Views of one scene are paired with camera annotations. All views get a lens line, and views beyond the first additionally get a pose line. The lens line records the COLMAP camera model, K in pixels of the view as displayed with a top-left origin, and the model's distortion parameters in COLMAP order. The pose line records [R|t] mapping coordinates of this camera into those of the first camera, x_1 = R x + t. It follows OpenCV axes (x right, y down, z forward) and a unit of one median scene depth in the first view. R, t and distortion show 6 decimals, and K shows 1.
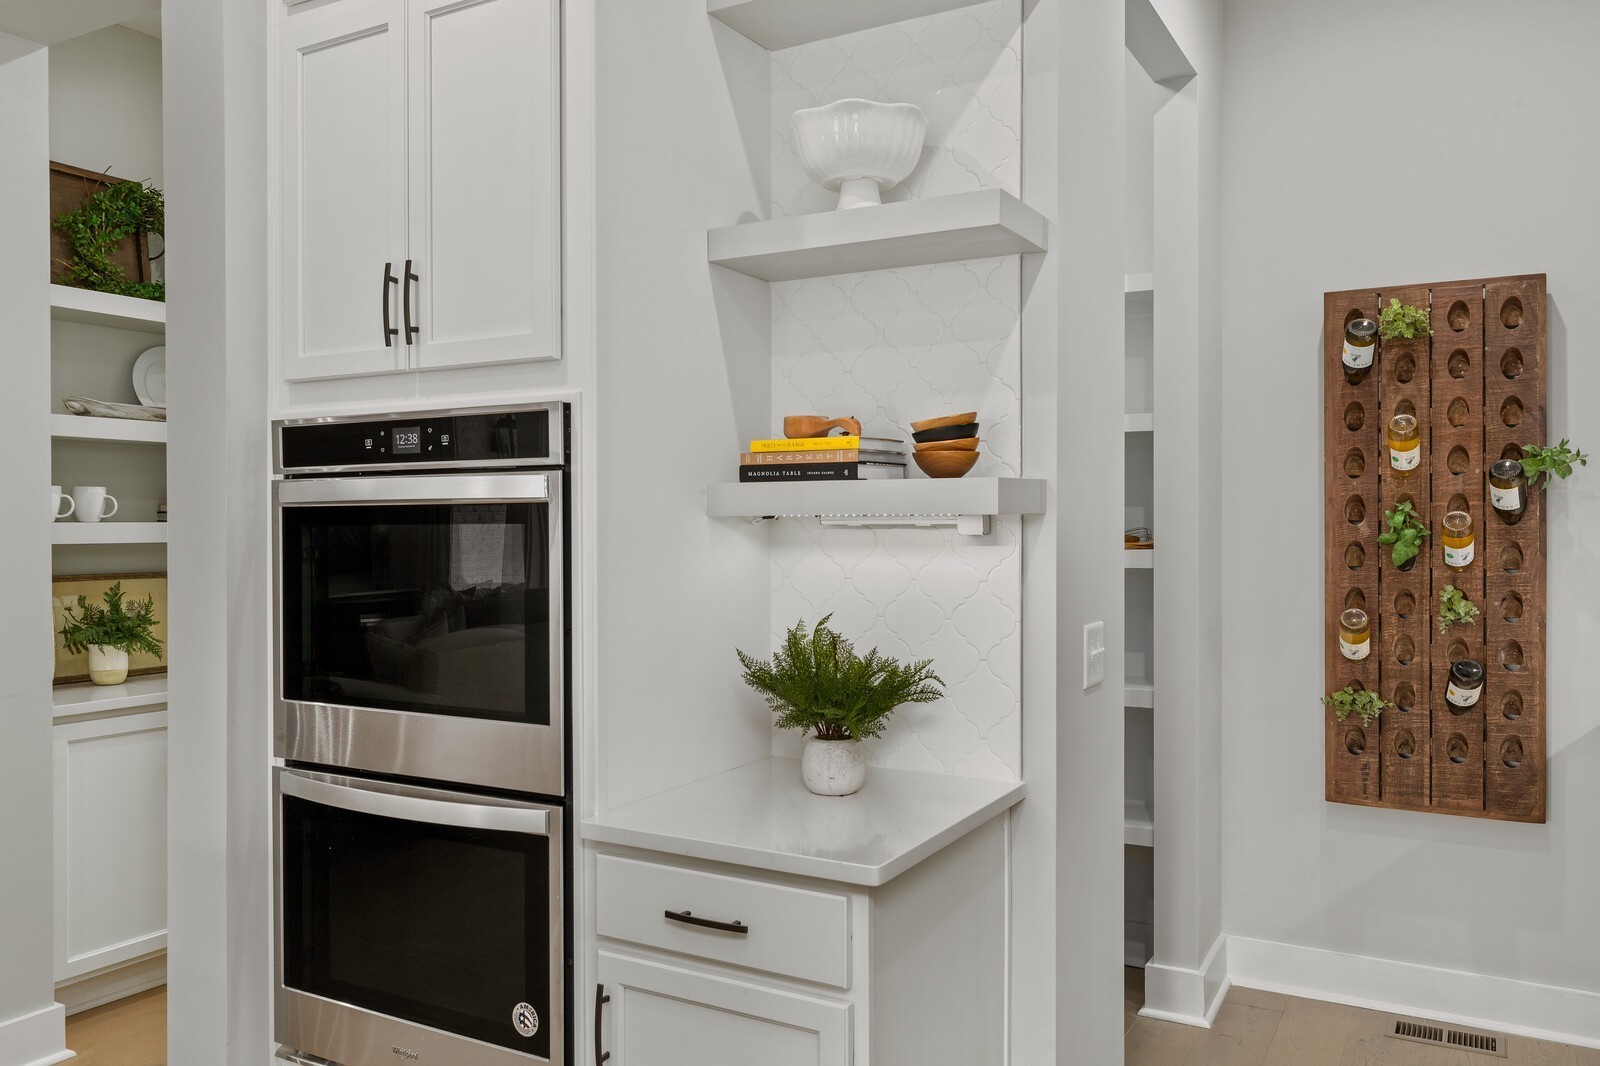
lens RADIAL K [[1242.9, 0, 798.7], [0, 1242.9, 525.9], [0, 0, 1]] dist [-0.008163, -0.001075]
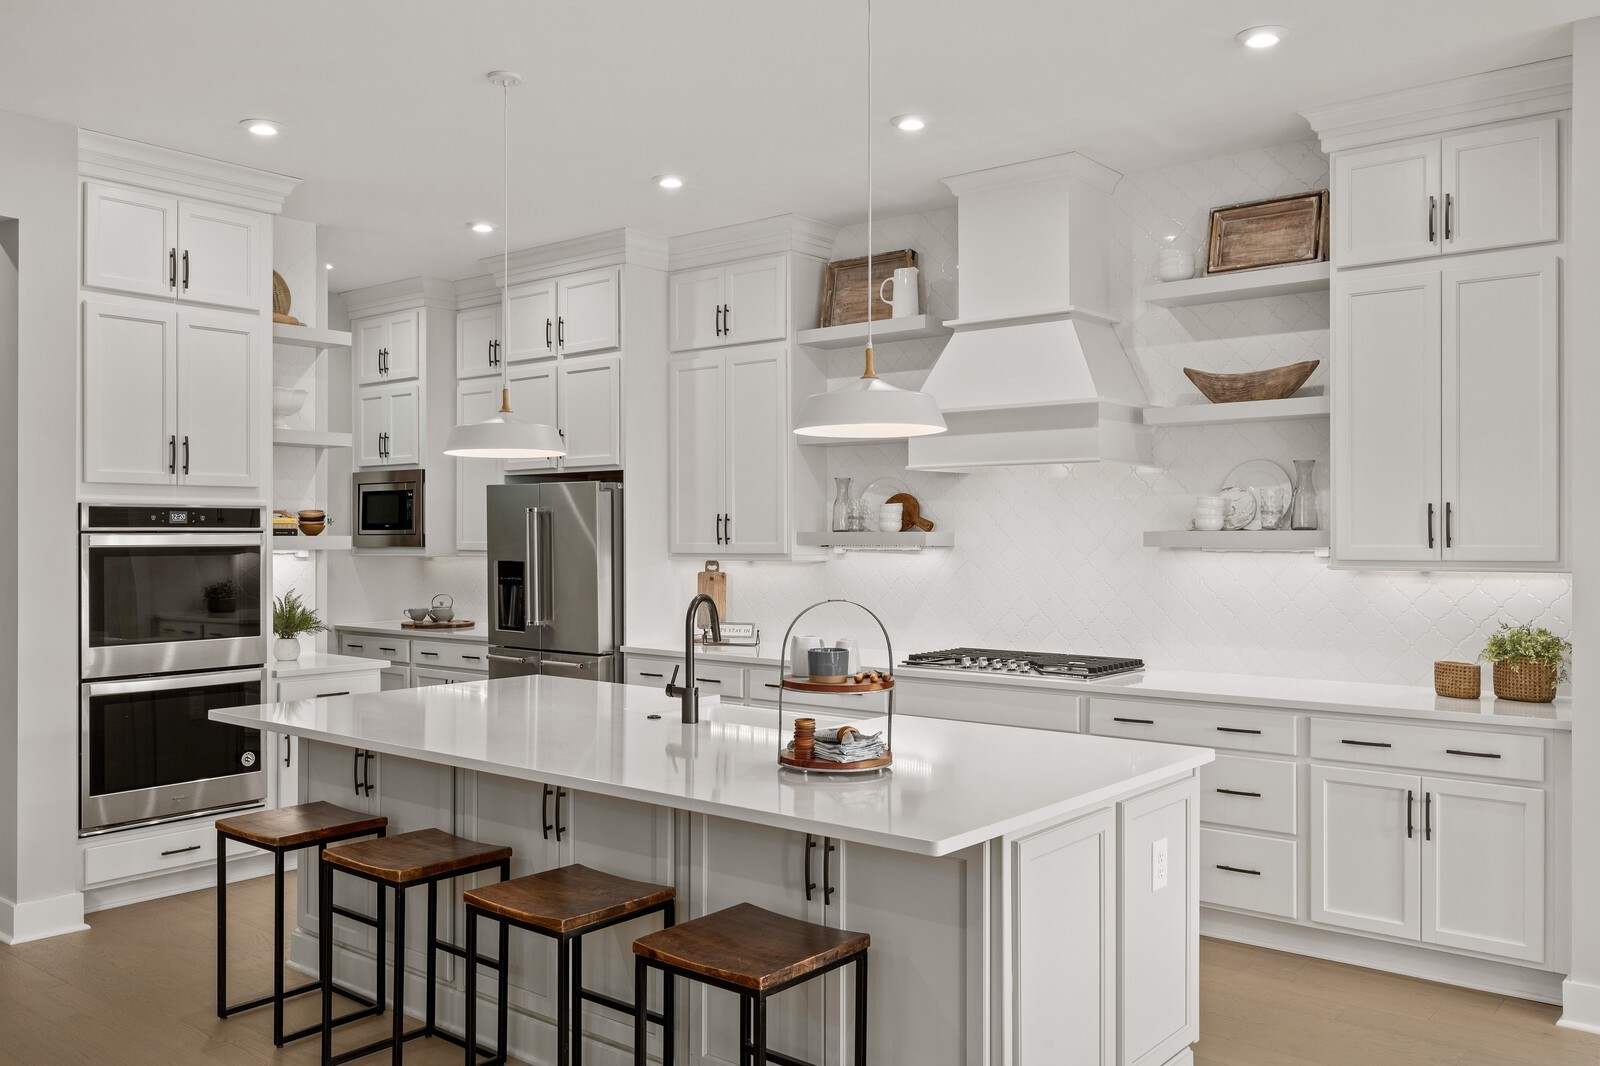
lens RADIAL K [[1242.9, 0, 800.6], [0, 1242.9, 535.8], [0, 0, 1]] dist [-0.008163, -0.001075]
pose [[0.174639, 0.003706, 0.984626, -2.256189], [0.006754, 0.999965, -0.004962, -0.017920], [-0.984609, 0.007516, 0.174608, -0.456163]]
